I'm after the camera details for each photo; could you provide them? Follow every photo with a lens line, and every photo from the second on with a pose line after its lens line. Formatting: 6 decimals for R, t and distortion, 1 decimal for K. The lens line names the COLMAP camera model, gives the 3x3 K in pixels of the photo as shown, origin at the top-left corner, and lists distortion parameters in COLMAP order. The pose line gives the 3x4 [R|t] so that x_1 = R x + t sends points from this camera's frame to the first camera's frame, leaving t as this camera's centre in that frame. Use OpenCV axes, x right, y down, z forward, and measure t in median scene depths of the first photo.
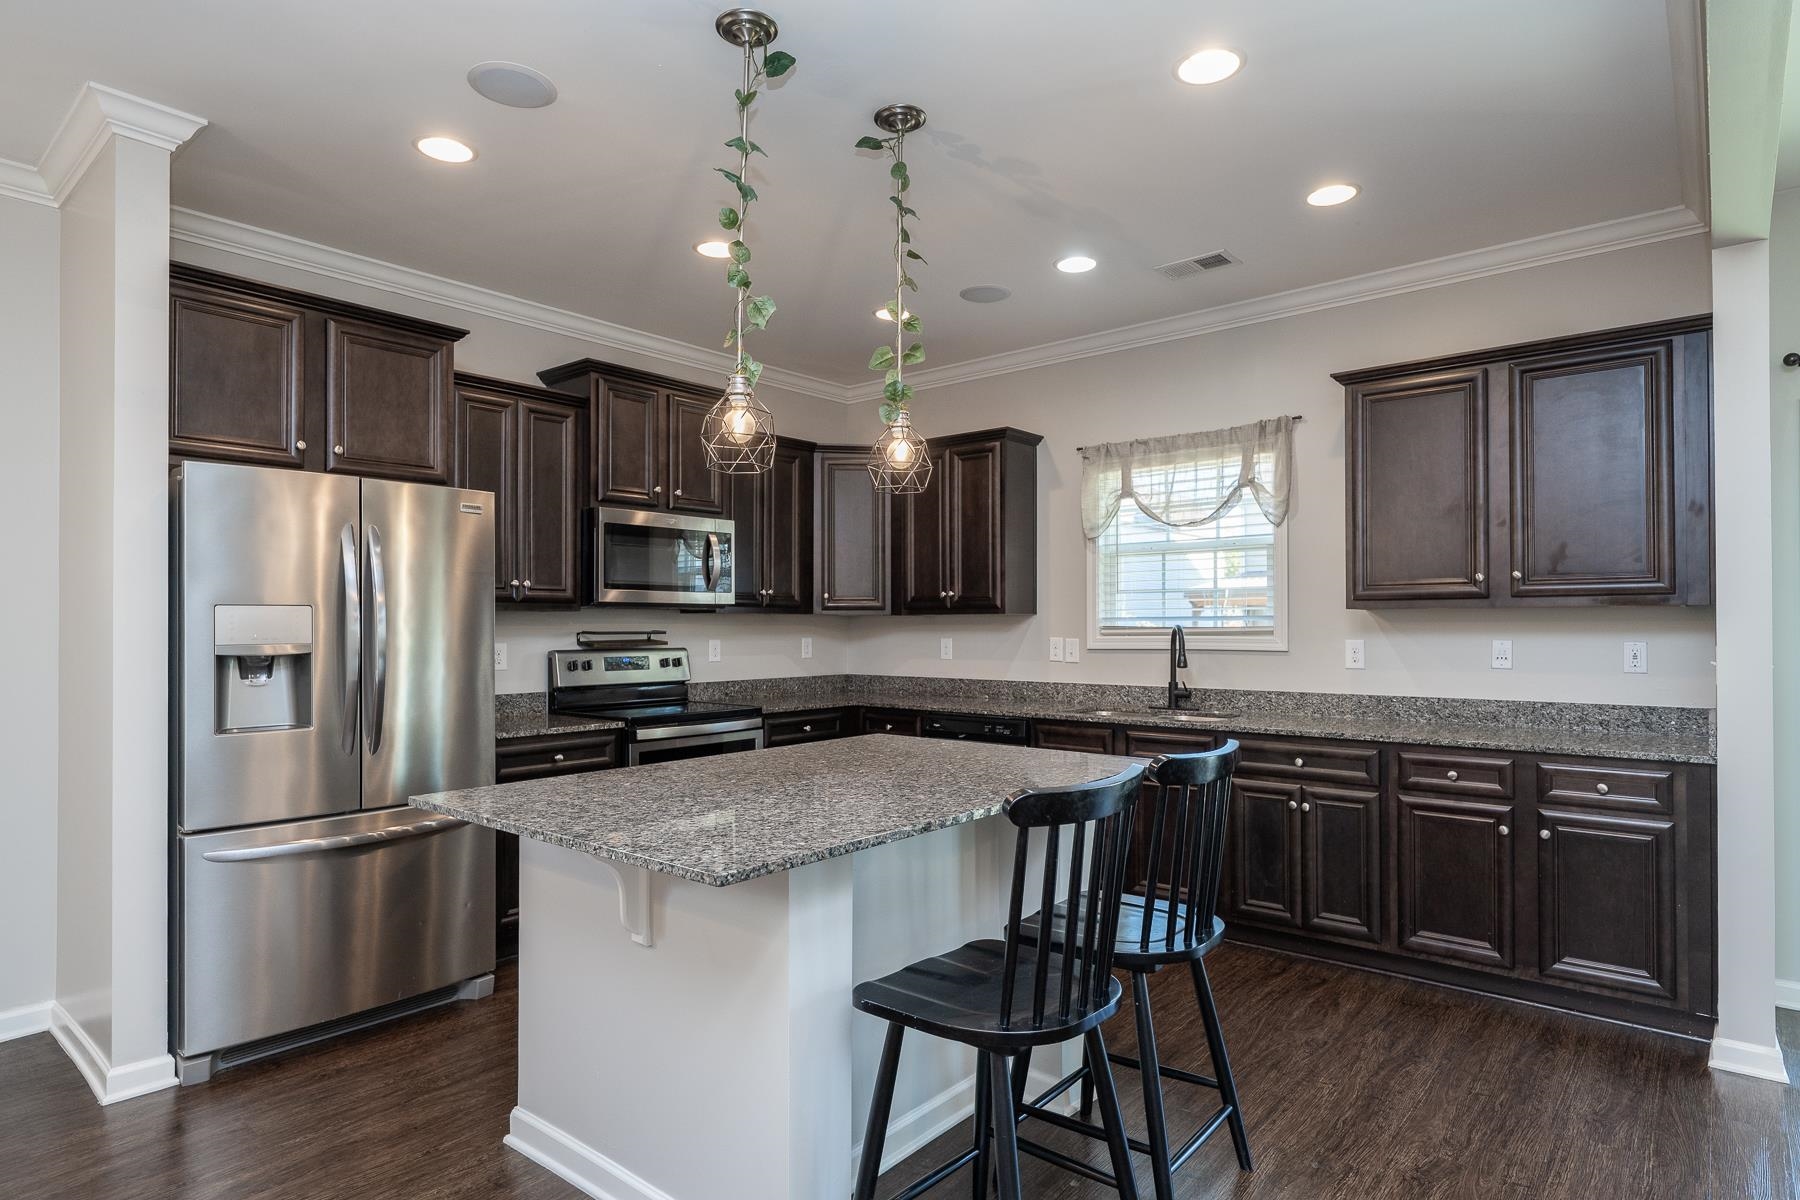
lens RADIAL K [[1003.3, 0, 902.4], [0, 1003.3, 599.2], [0, 0, 1]] dist [0.013842, 0.000707]
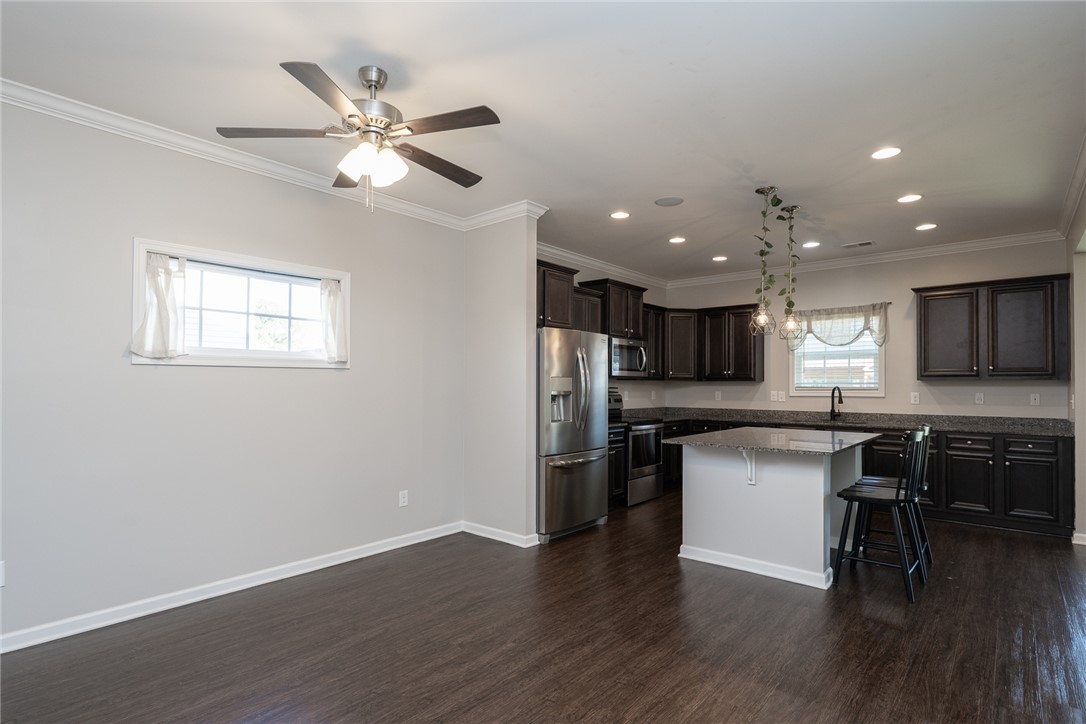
lens RADIAL K [[575.4, 0, 545.9], [0, 575.4, 369.1], [0, 0, 1]] dist [0.020751, 0.001316]
pose [[0.999908, 0.005836, 0.012239, -0.487979], [-0.005805, 0.999980, -0.002569, -0.008928], [-0.012253, 0.002498, 0.999922, -0.433961]]
